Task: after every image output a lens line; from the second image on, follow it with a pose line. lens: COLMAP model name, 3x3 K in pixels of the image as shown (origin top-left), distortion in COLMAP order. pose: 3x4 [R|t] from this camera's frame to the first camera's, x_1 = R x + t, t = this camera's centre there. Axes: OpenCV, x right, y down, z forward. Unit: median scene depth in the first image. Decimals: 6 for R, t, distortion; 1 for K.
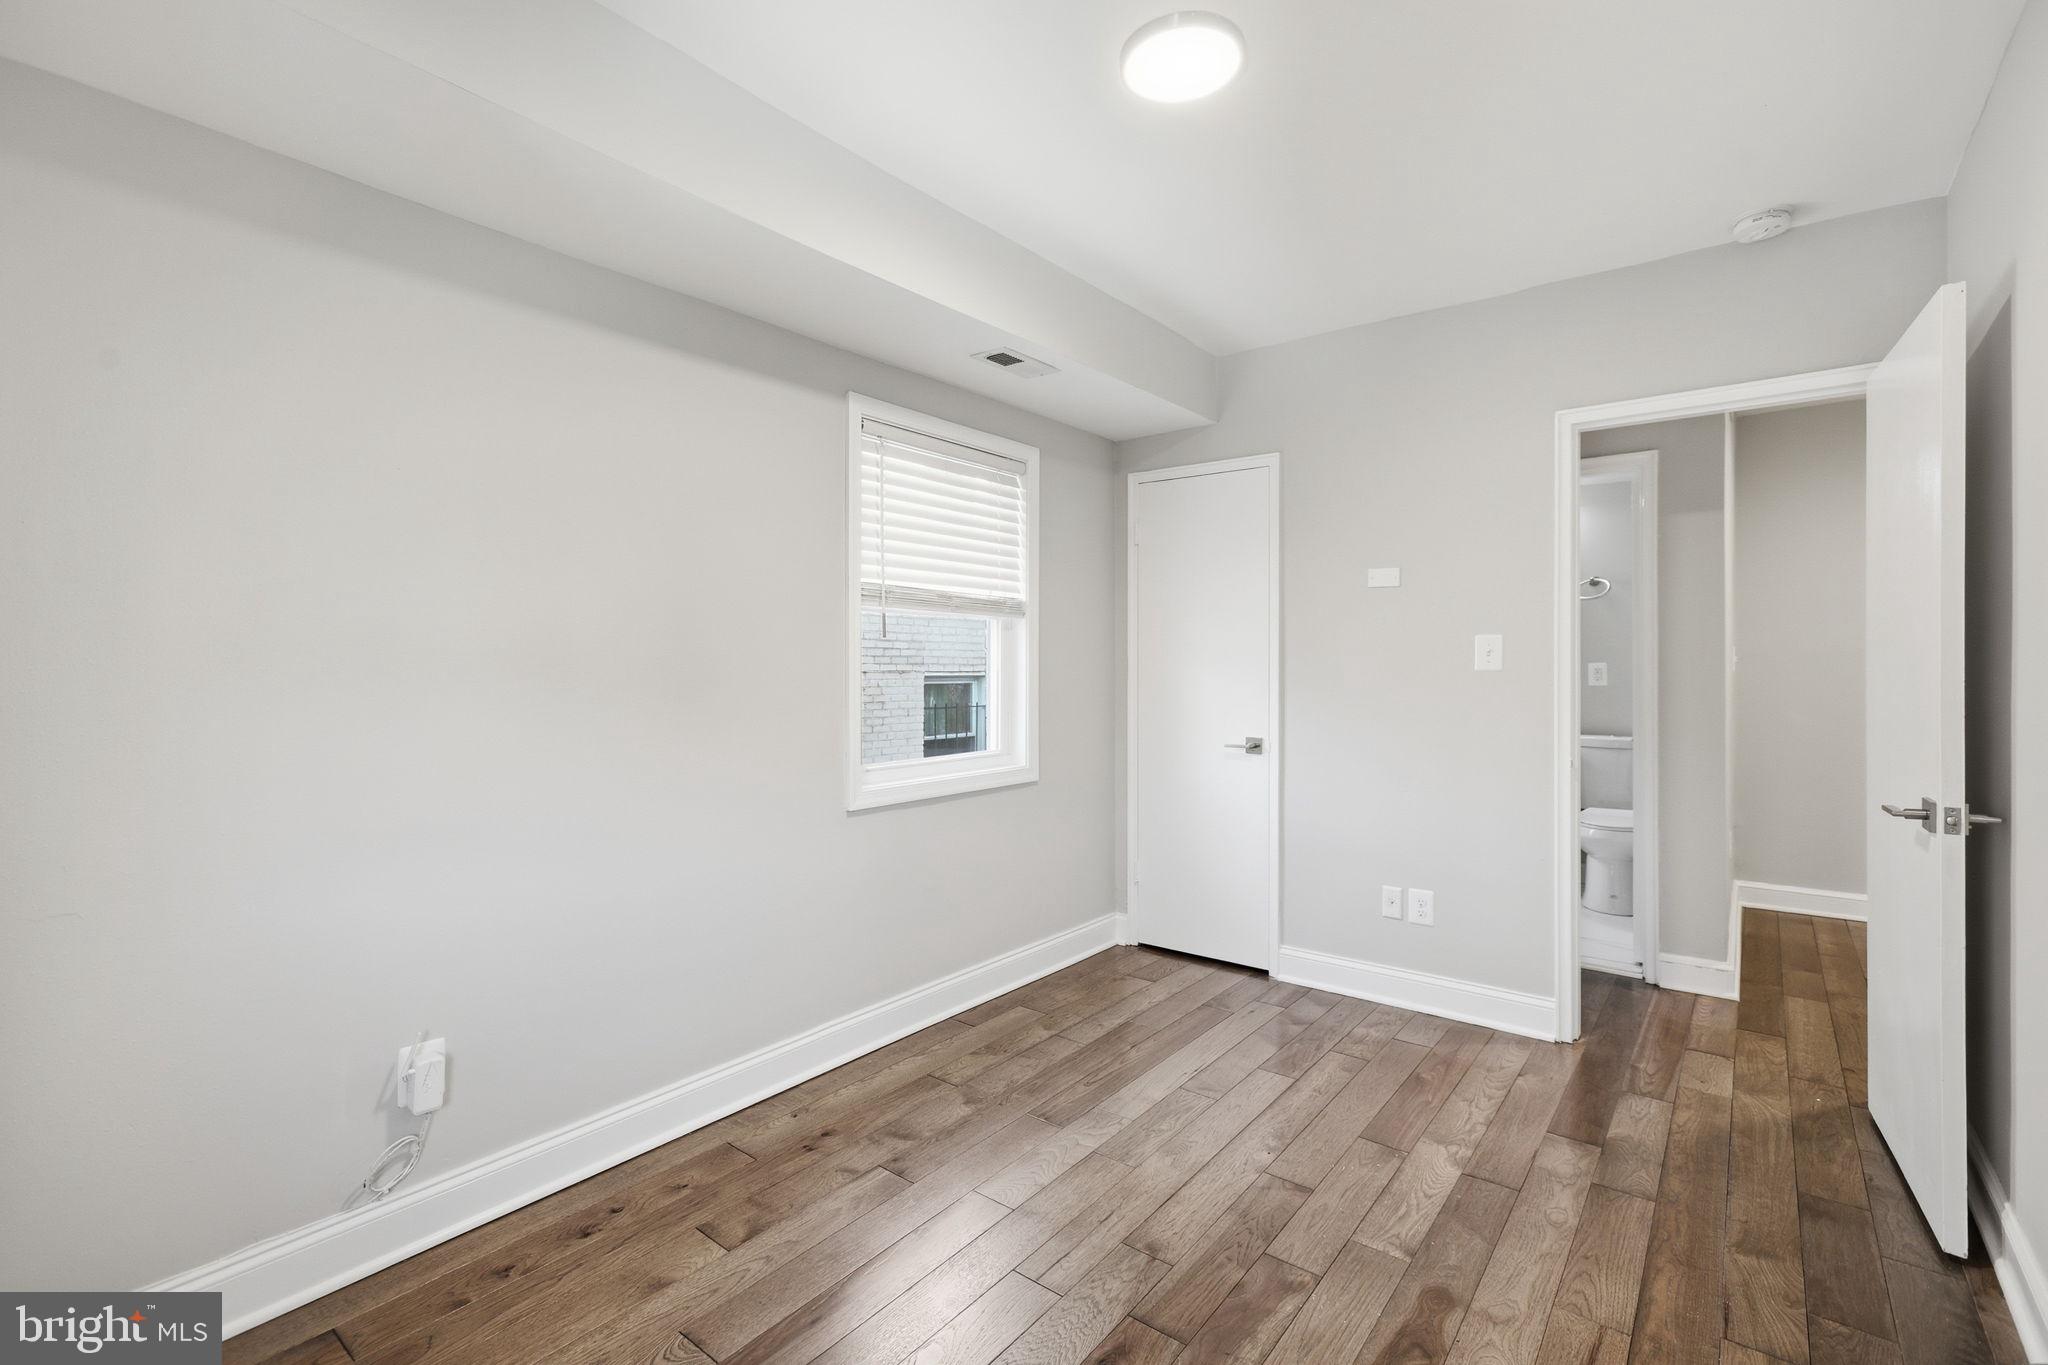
lens RADIAL K [[944.2, 0, 1027.1], [0, 944.2, 673.7], [0, 0, 1]] dist [-0.004092, 0.000276]
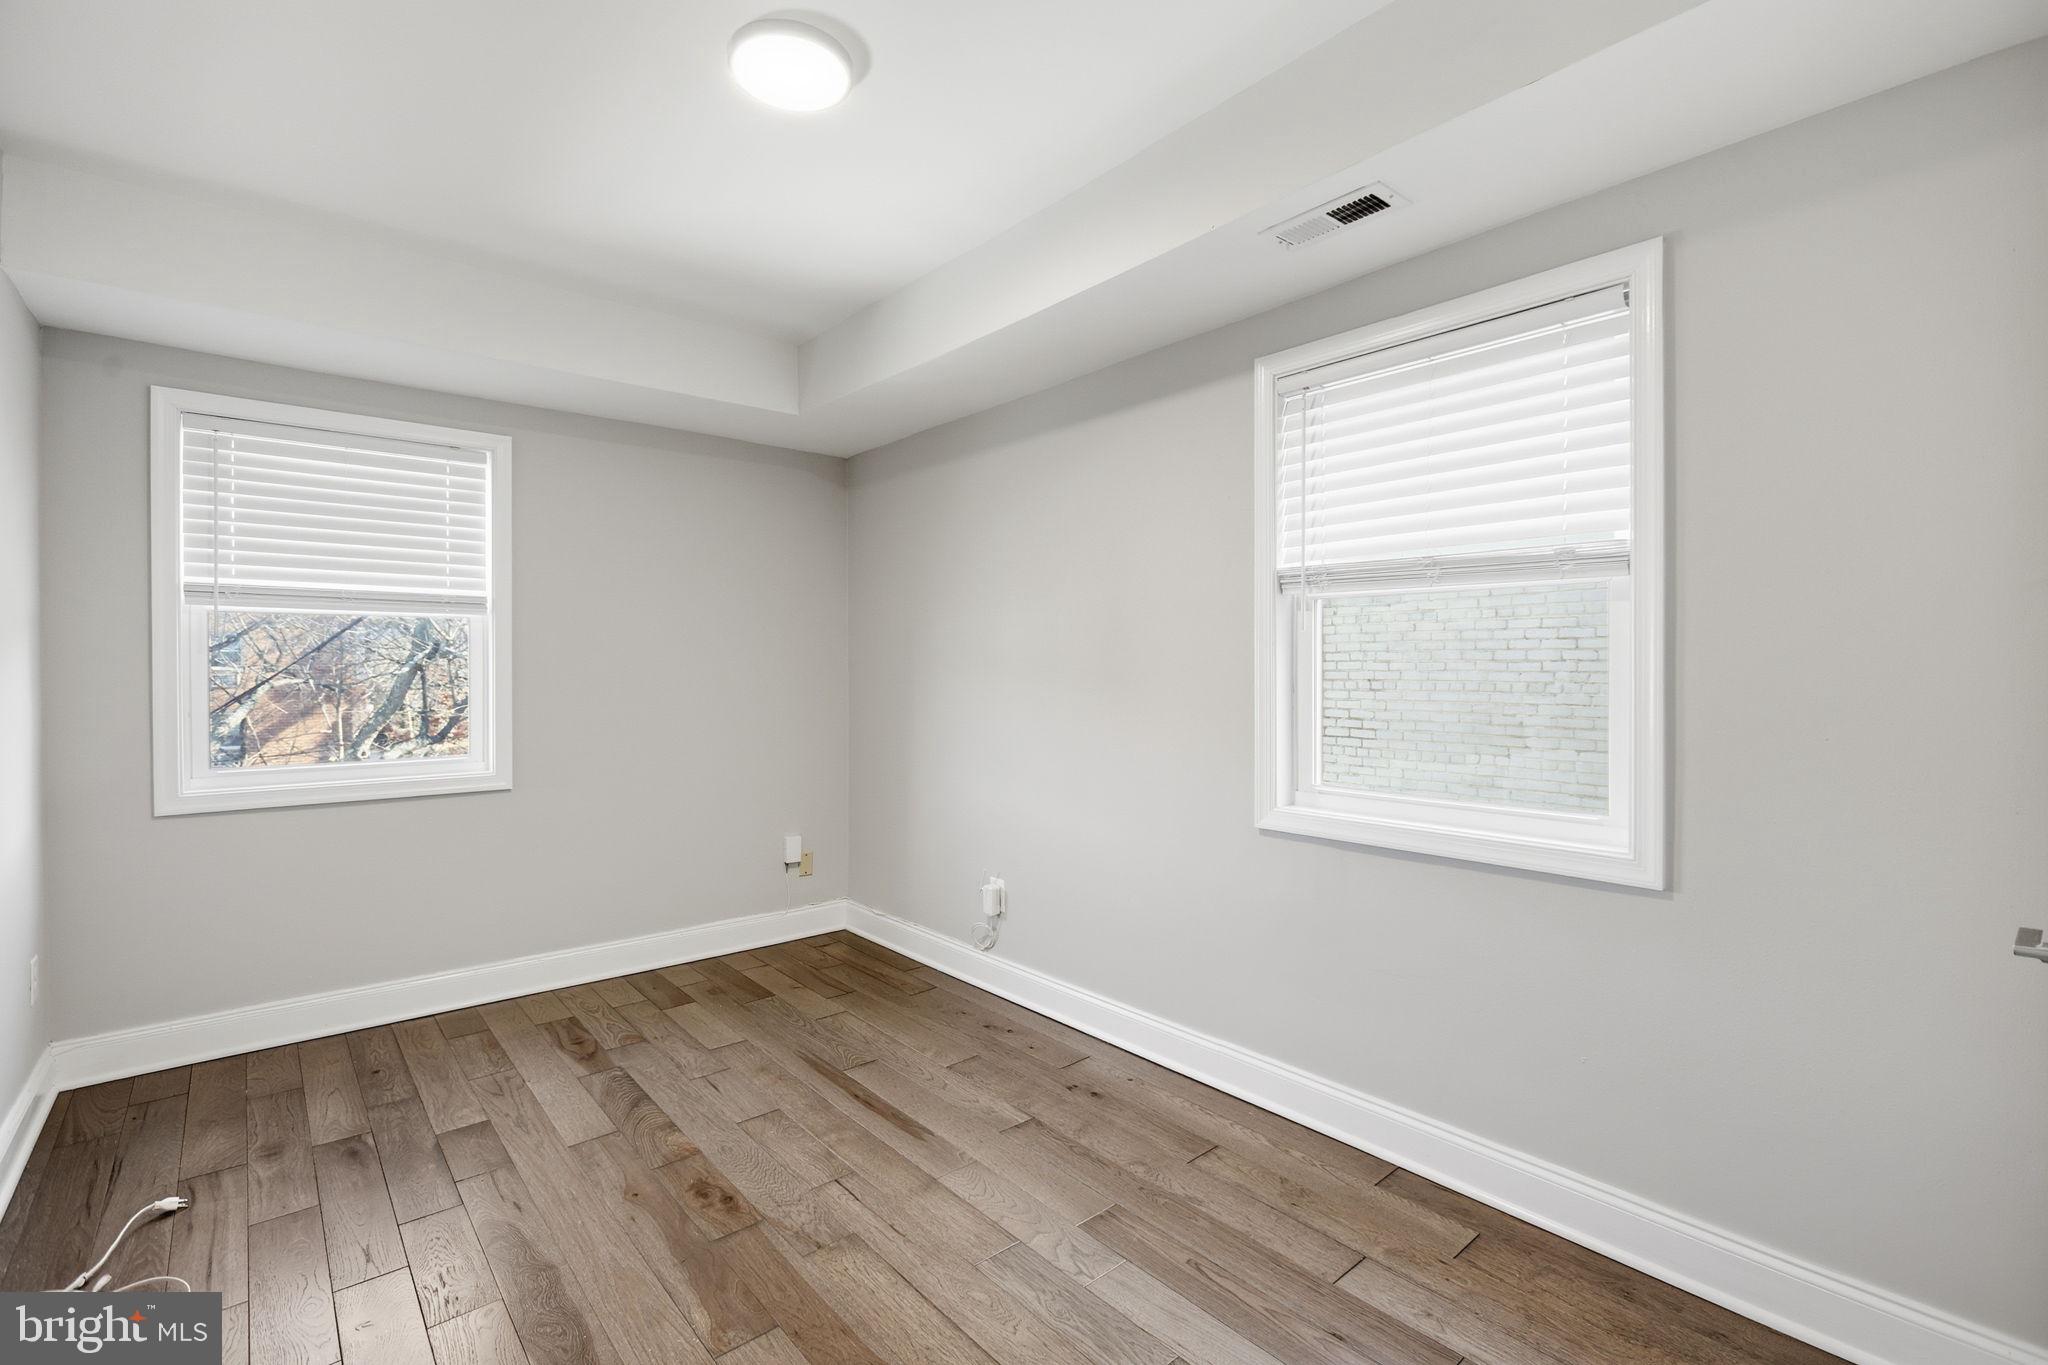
lens RADIAL K [[944.2, 0, 1030.6], [0, 944.2, 684.9], [0, 0, 1]] dist [-0.004092, 0.000276]
pose [[-0.219175, 0.015269, -0.975566, 0.759666], [-0.012223, 0.999756, 0.018394, -0.004264], [0.975609, 0.015955, -0.218935, 1.020943]]
